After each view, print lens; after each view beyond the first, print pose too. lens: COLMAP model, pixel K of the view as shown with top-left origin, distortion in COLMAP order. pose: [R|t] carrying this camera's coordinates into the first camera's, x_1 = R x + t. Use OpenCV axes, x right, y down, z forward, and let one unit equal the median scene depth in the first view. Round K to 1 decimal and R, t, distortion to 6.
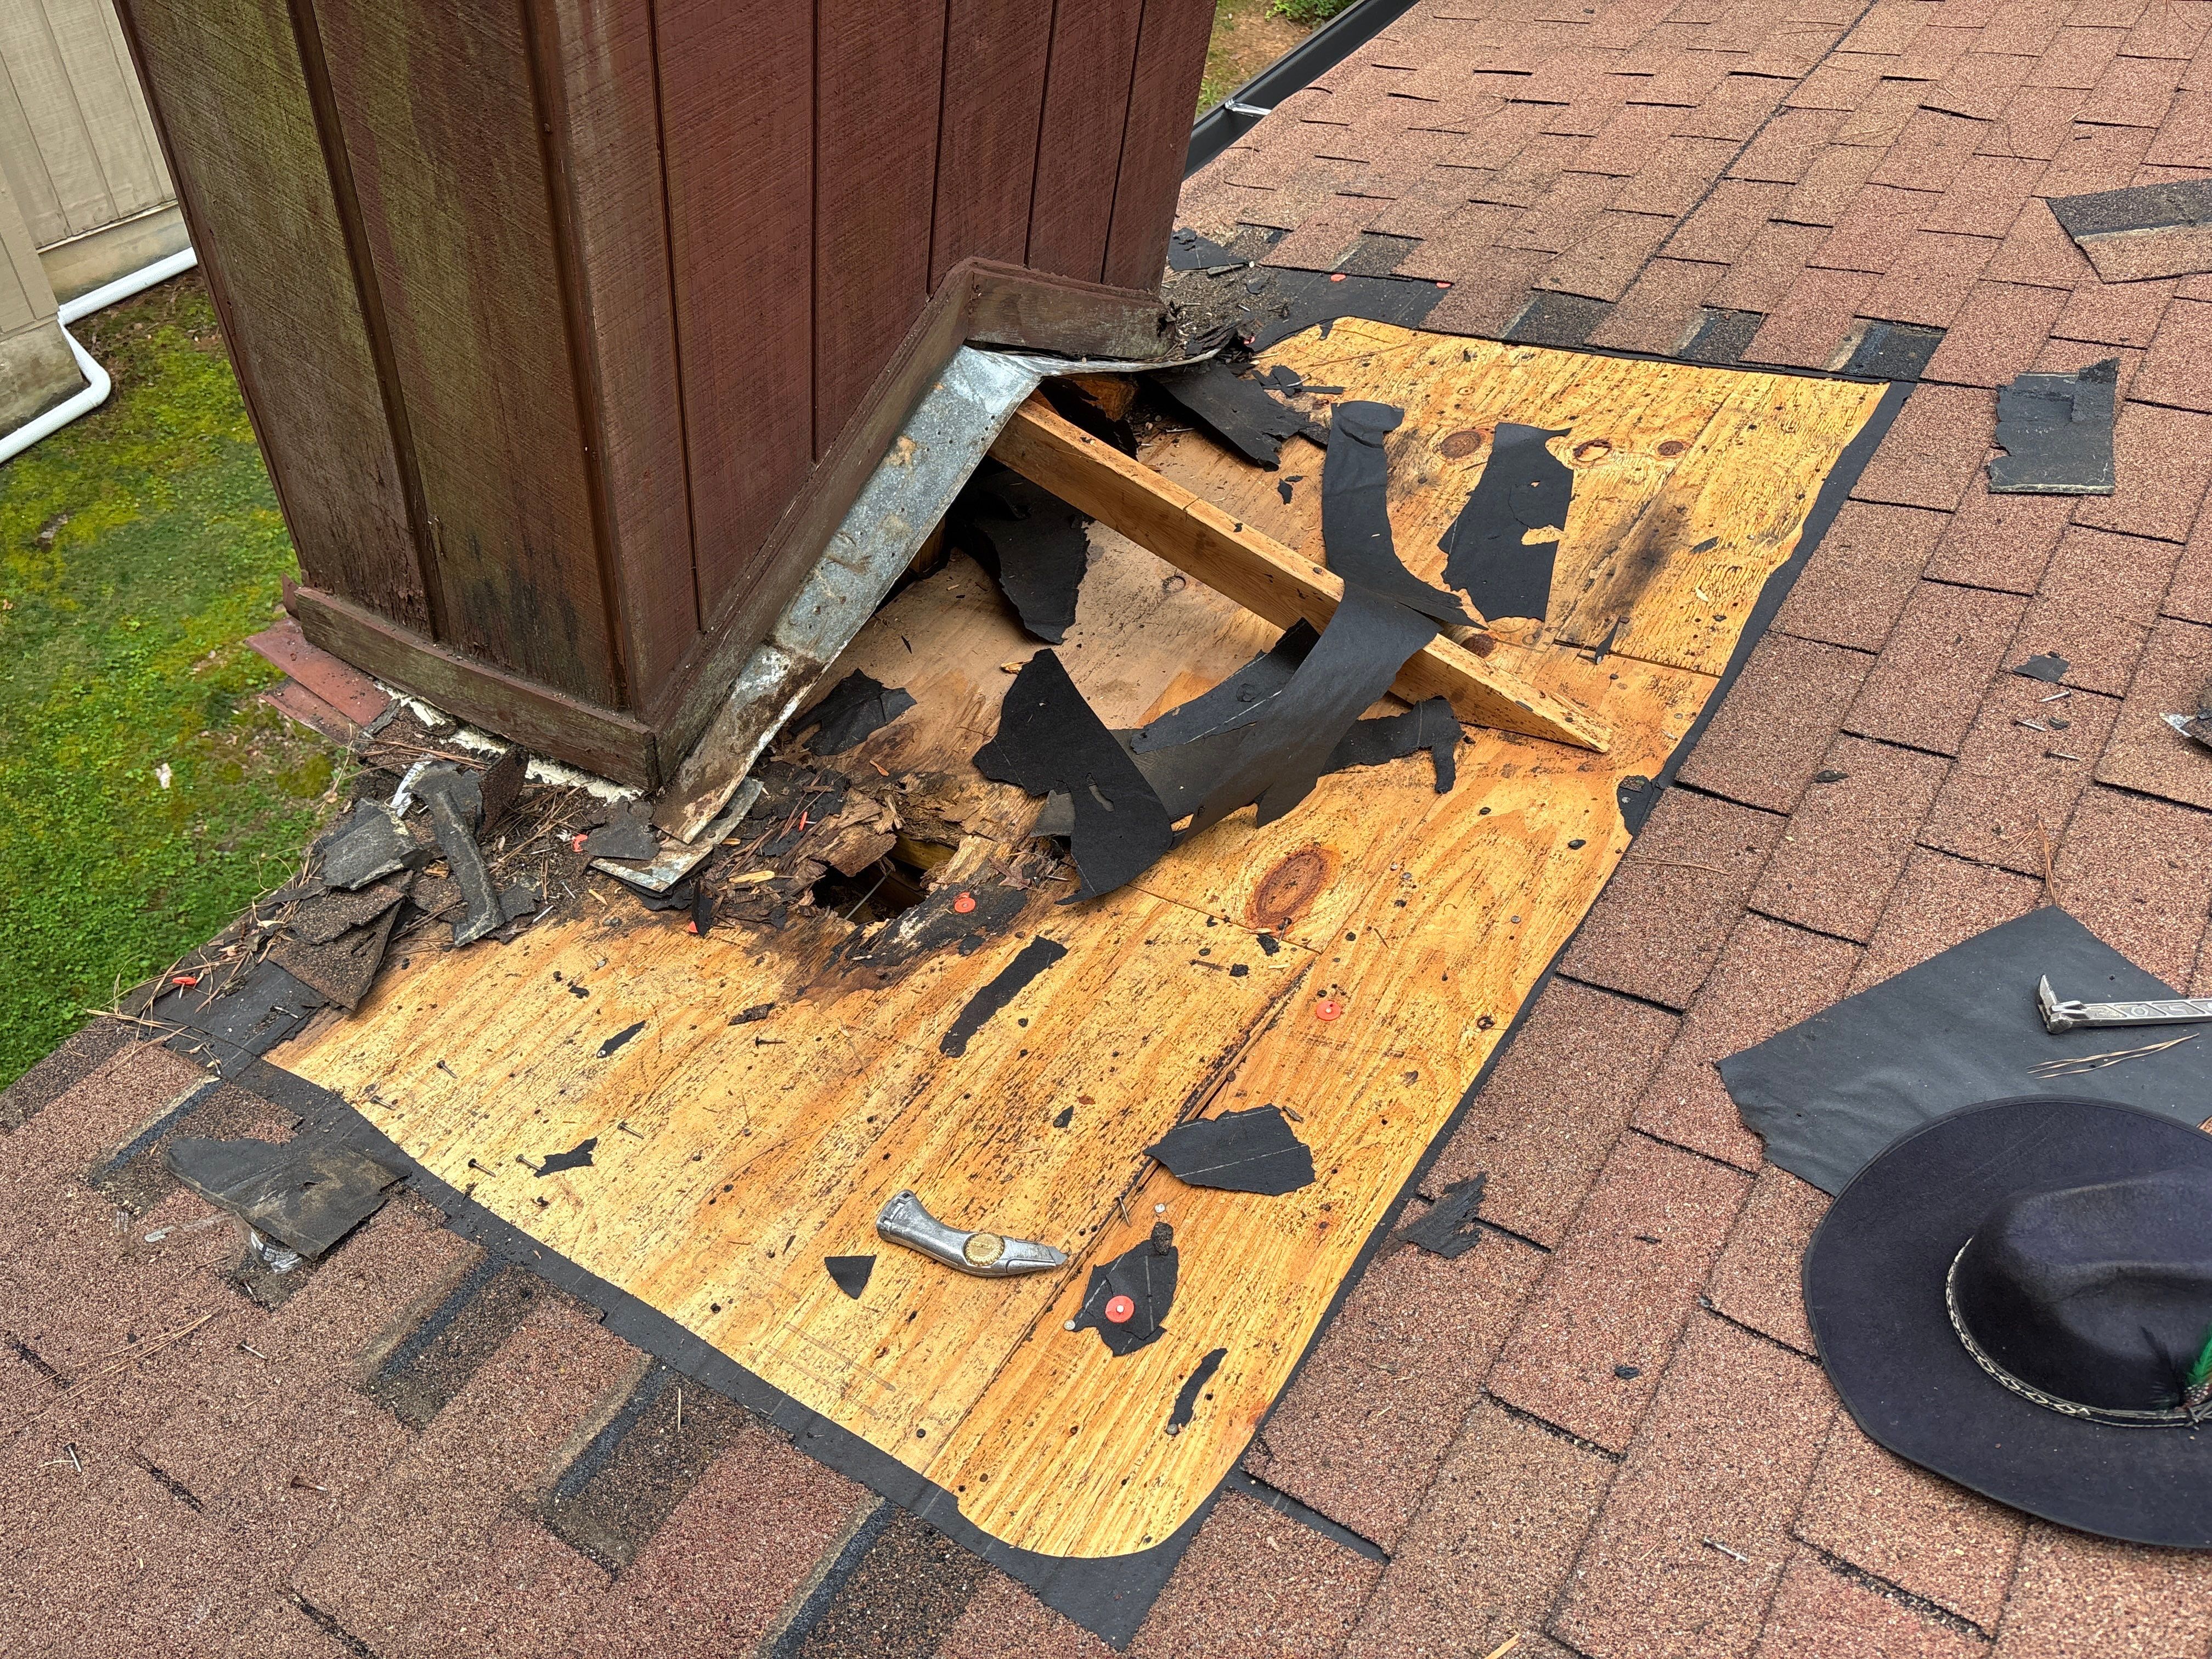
lens RADIAL K [[1694.8, 0, 1106.0], [0, 1694.8, 829.5], [0, 0, 1]] dist [0.056853, -0.026912]
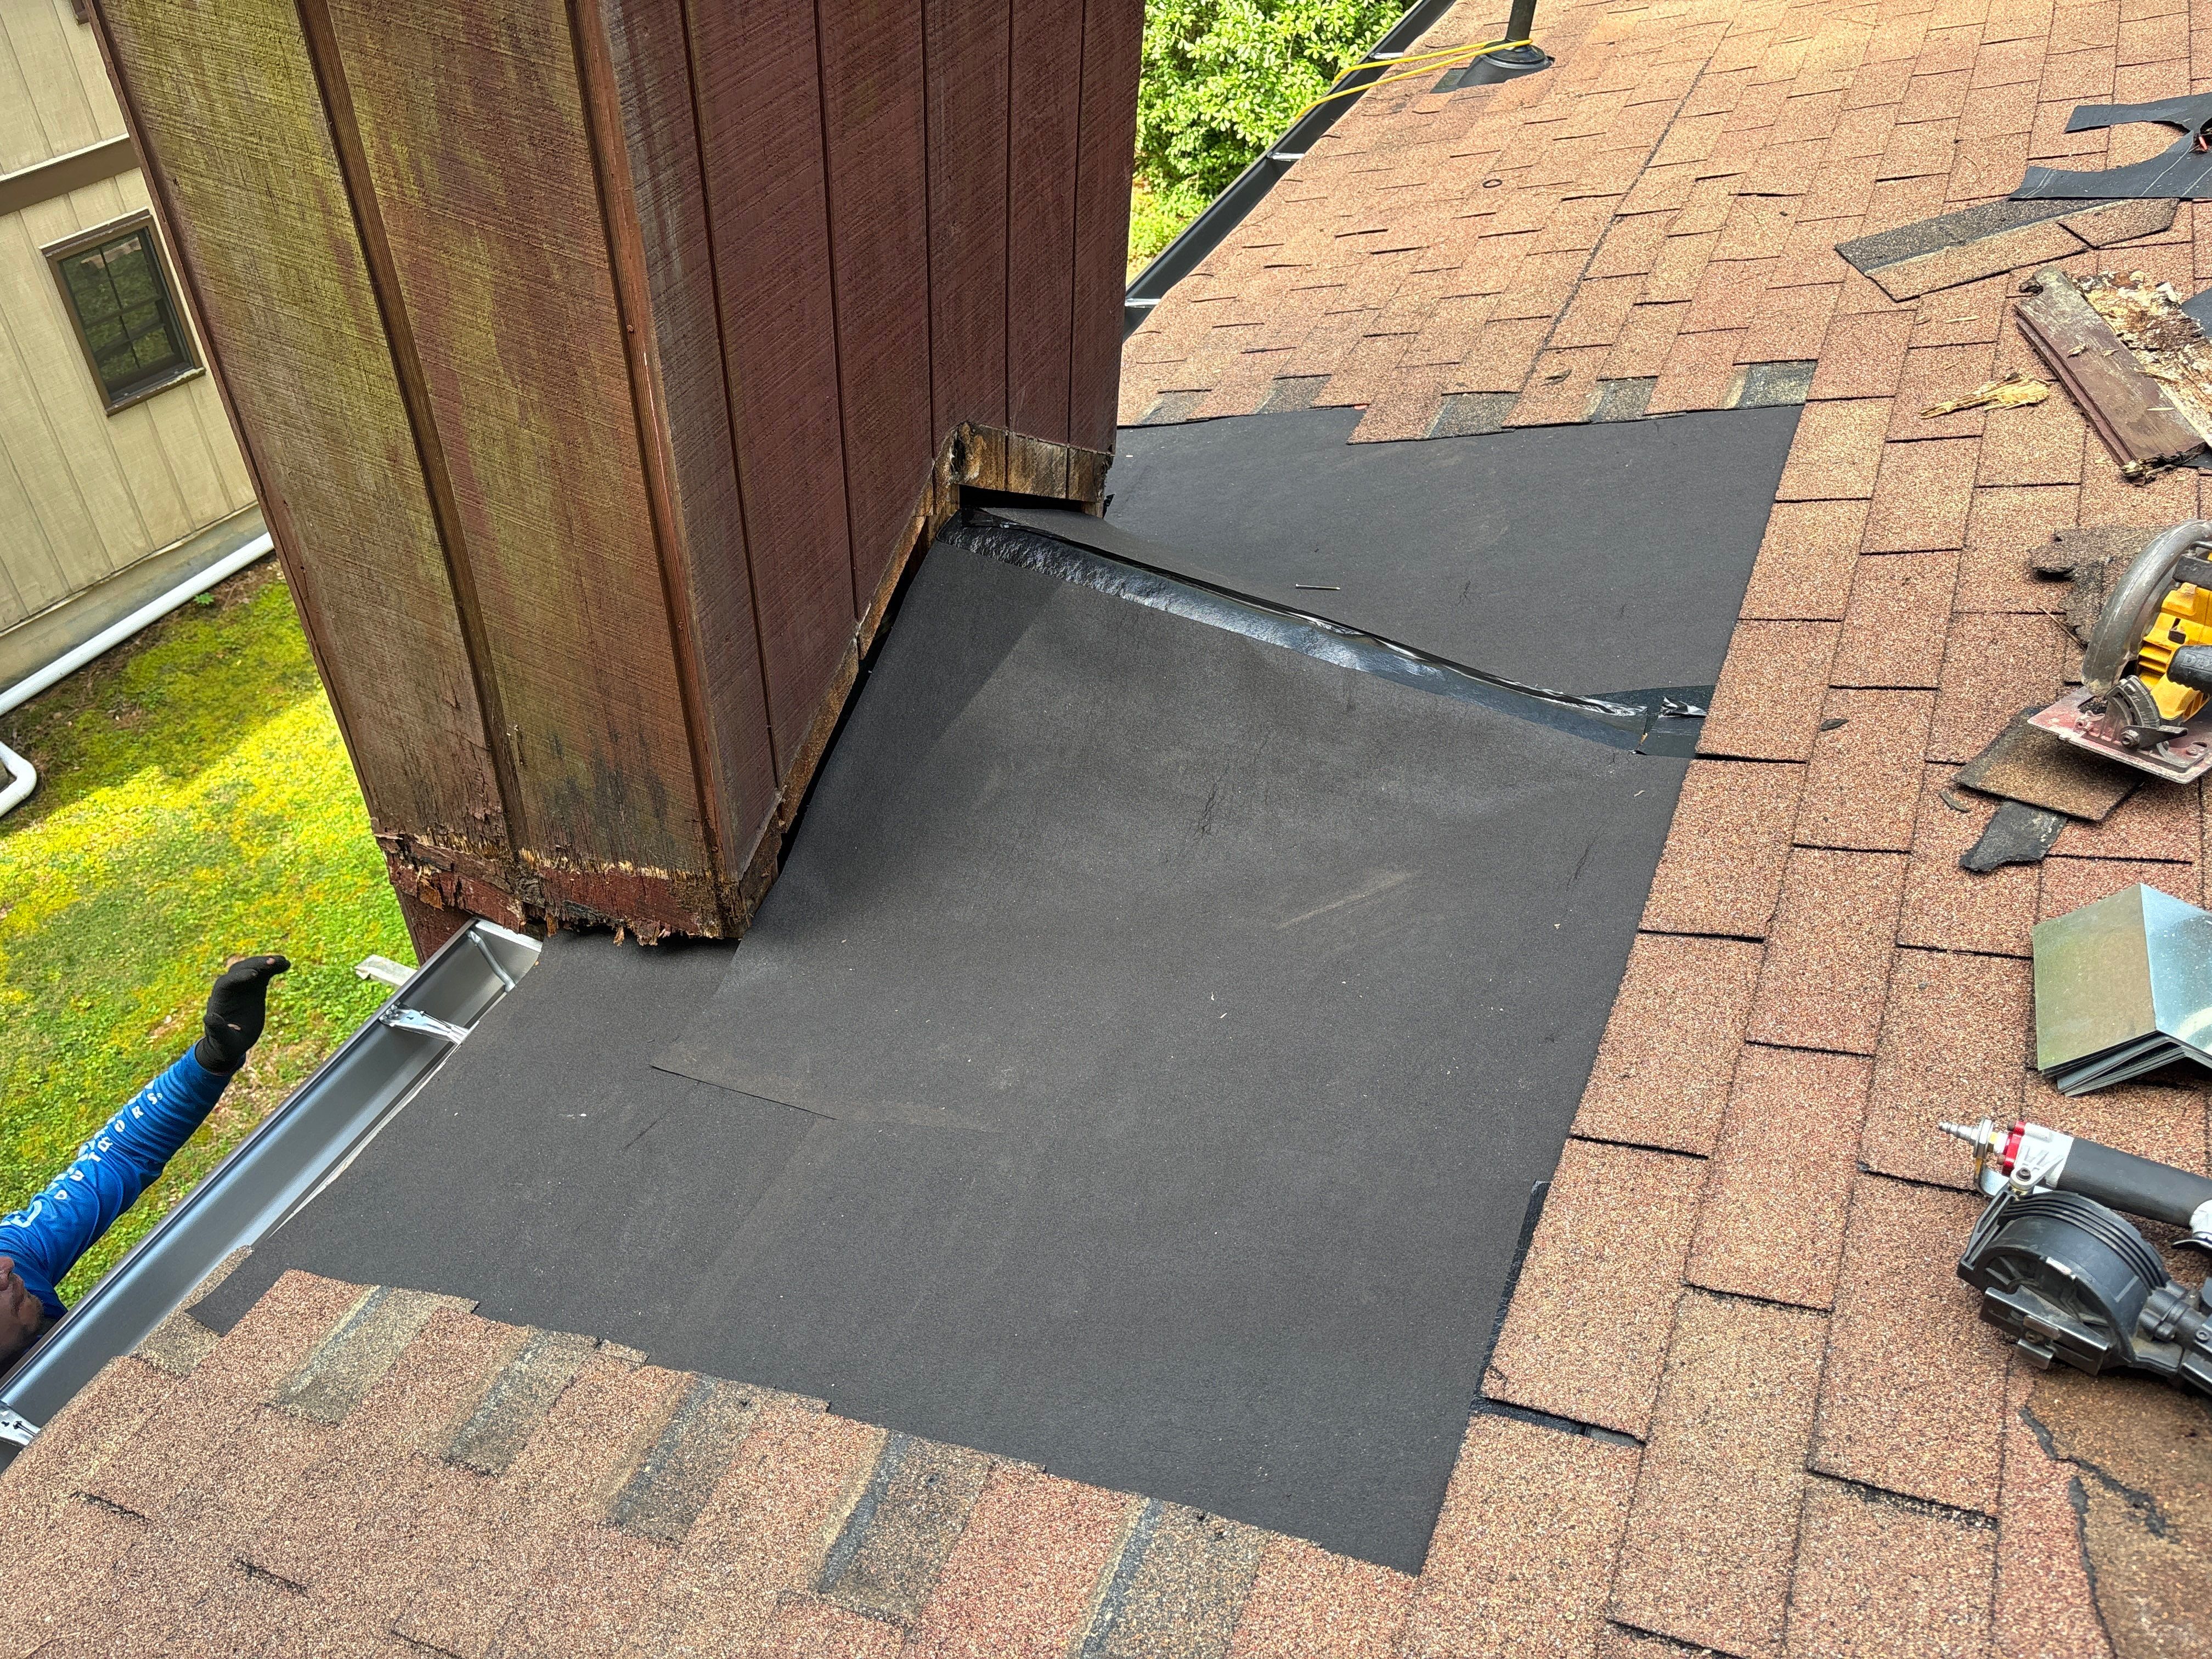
lens RADIAL K [[1701.9, 0, 1106.0], [0, 1701.9, 829.5], [0, 0, 1]] dist [0.085296, -0.069505]
pose [[0.982874, -0.174879, 0.058104, -0.110270], [0.181410, 0.973636, -0.138290, 0.102052], [-0.032388, 0.146462, 0.988686, -0.069364]]
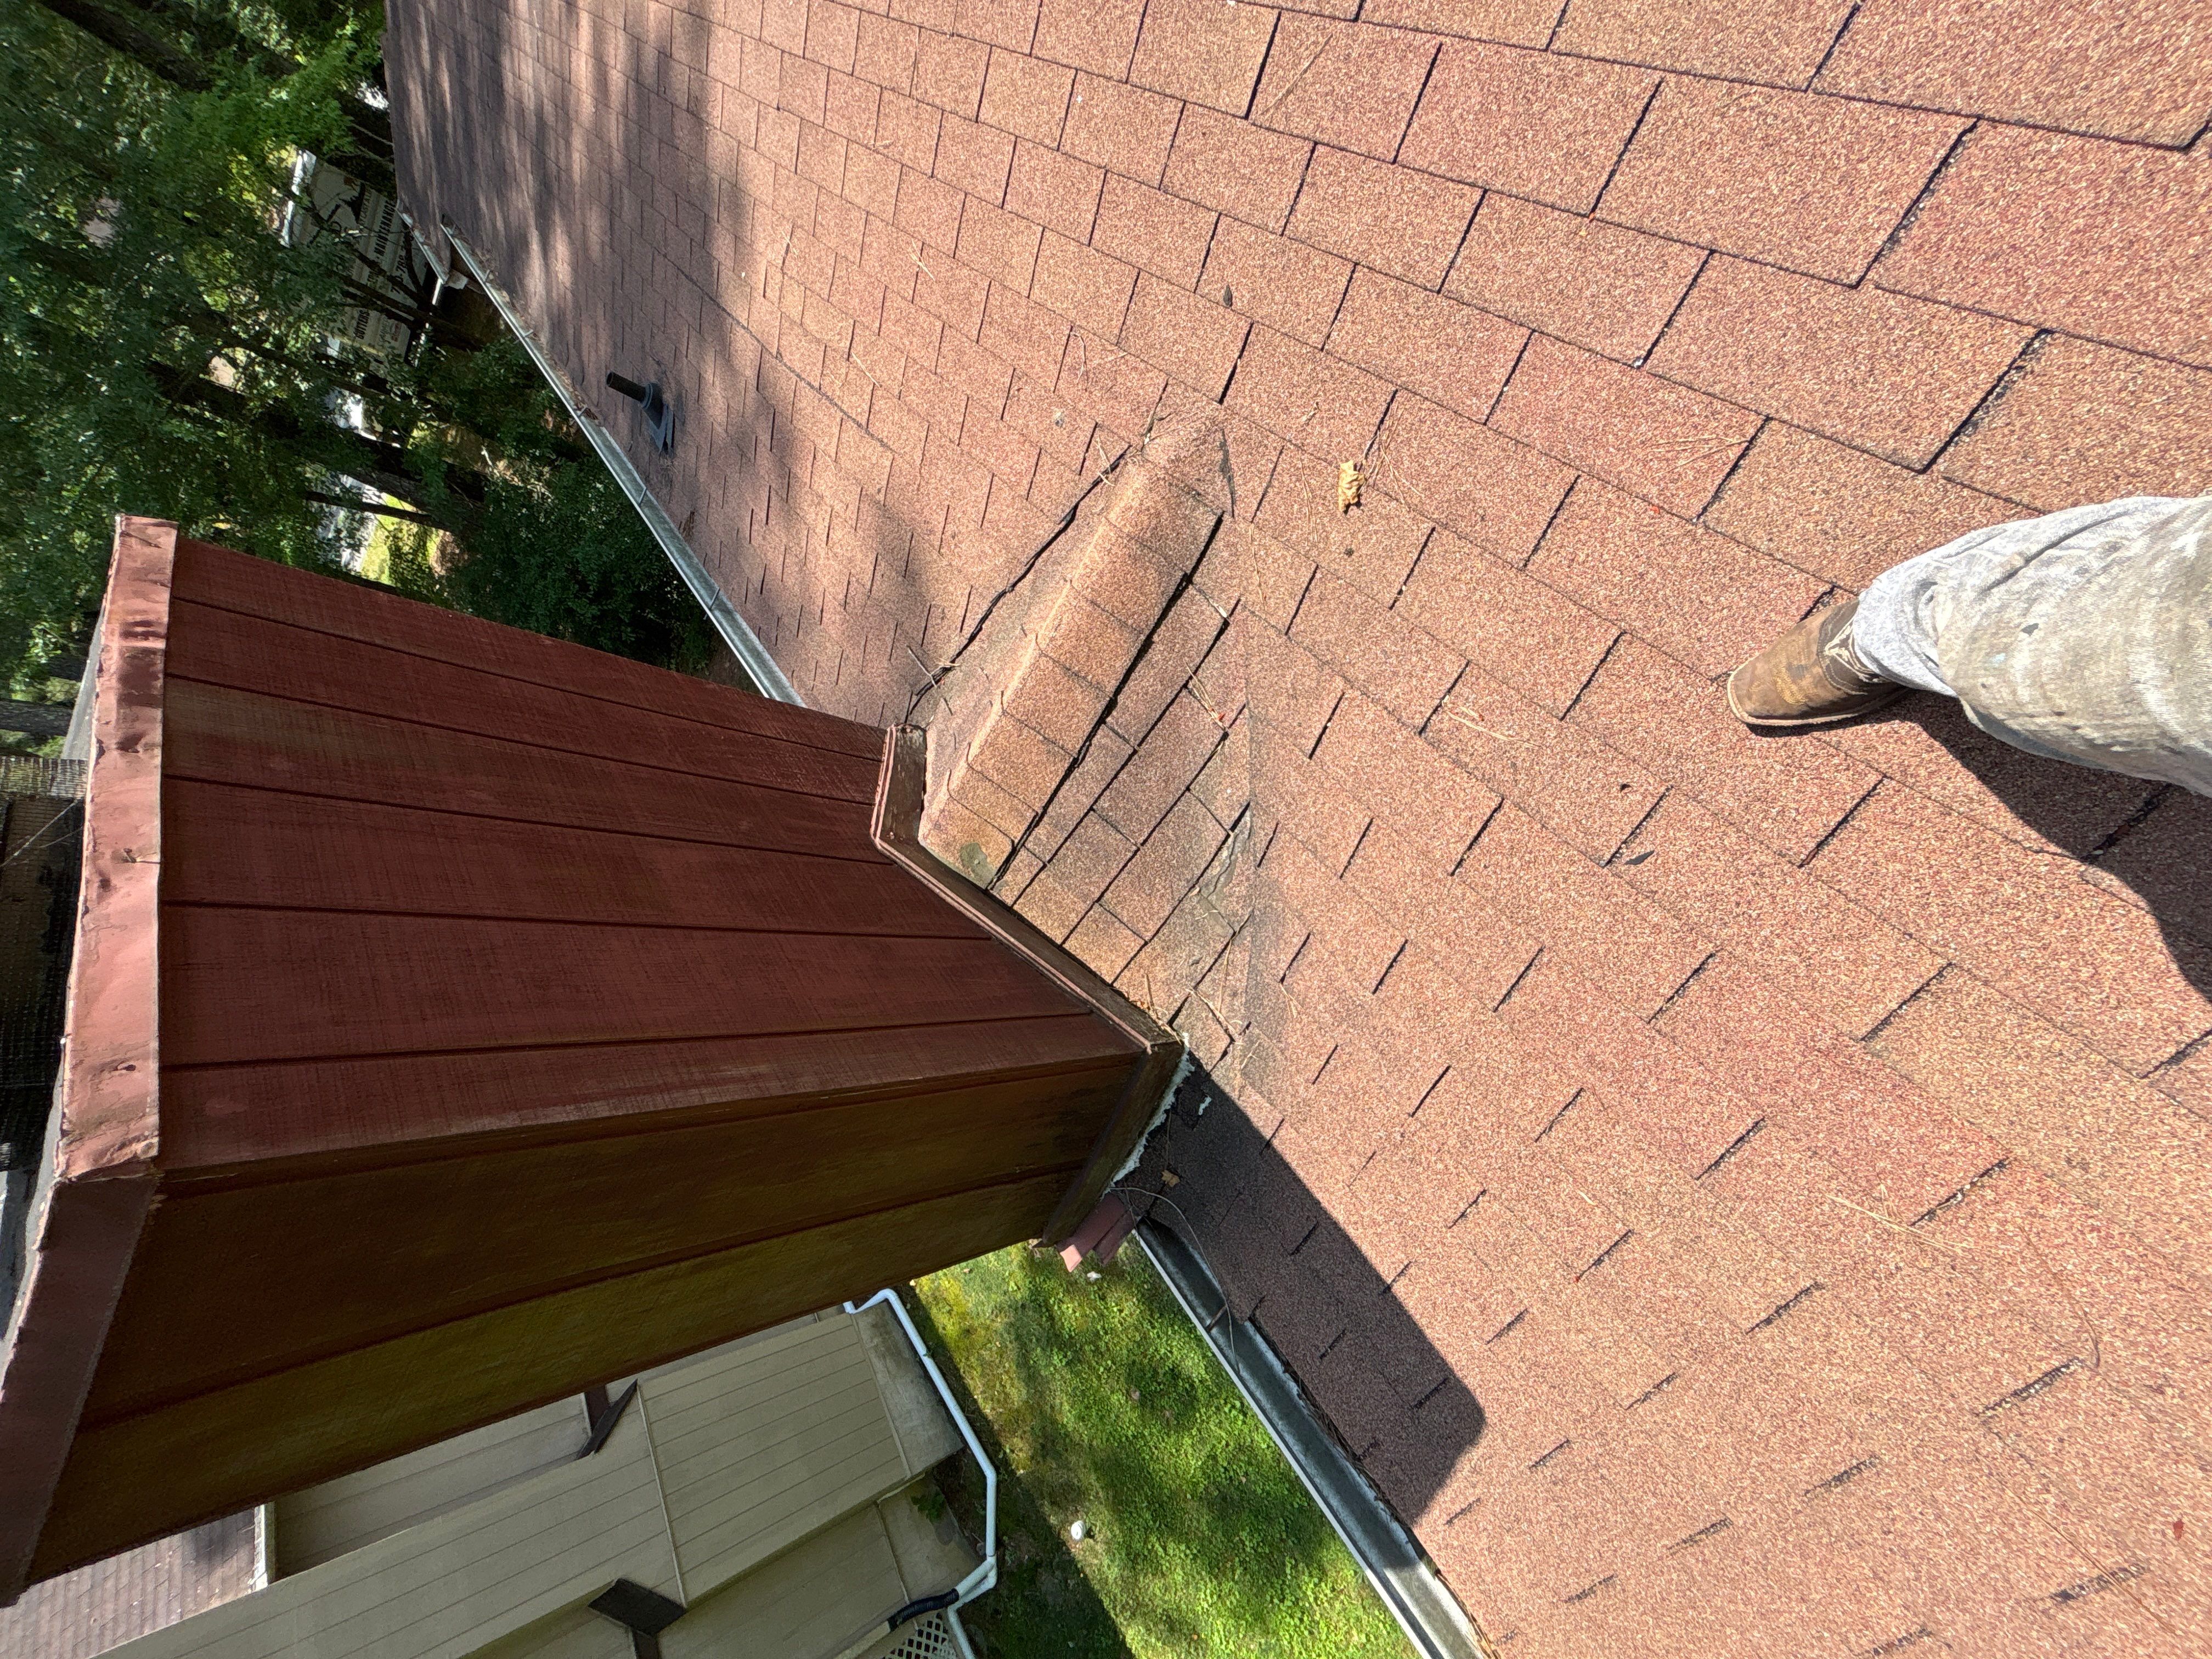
lens RADIAL K [[892.9, 0, 1091.7], [0, 892.9, 828.2], [0, 0, 1]] dist [0.014592, 0.000555]
pose [[0.046773, -0.997424, -0.054392, -0.013468], [0.998349, 0.048494, -0.030770, -0.103625], [0.033329, -0.052863, 0.998045, 0.165414]]
